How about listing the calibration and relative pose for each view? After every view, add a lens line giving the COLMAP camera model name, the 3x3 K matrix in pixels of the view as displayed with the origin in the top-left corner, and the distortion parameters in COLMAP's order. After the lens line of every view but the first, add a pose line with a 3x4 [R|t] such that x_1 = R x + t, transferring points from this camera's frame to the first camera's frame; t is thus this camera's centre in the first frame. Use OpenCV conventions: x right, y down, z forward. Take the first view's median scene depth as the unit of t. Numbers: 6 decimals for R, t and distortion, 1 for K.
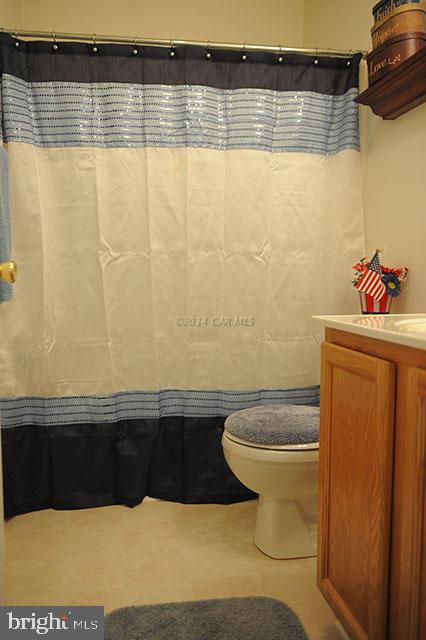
lens RADIAL K [[526.4, 0, 211.2], [0, 526.4, 321.3], [0, 0, 1]] dist [-0.016161, 0.002176]
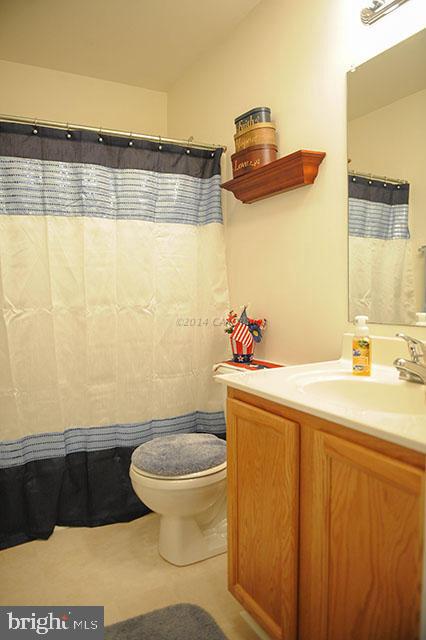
lens RADIAL K [[439.0, 0, 209.9], [0, 439.0, 318.4], [0, 0, 1]] dist [-0.048268, -0.001621]
pose [[0.944808, -0.031068, 0.326149, -0.101696], [0.036993, 0.999244, -0.011978, -0.087370], [-0.325530, 0.023382, 0.945242, 0.017019]]
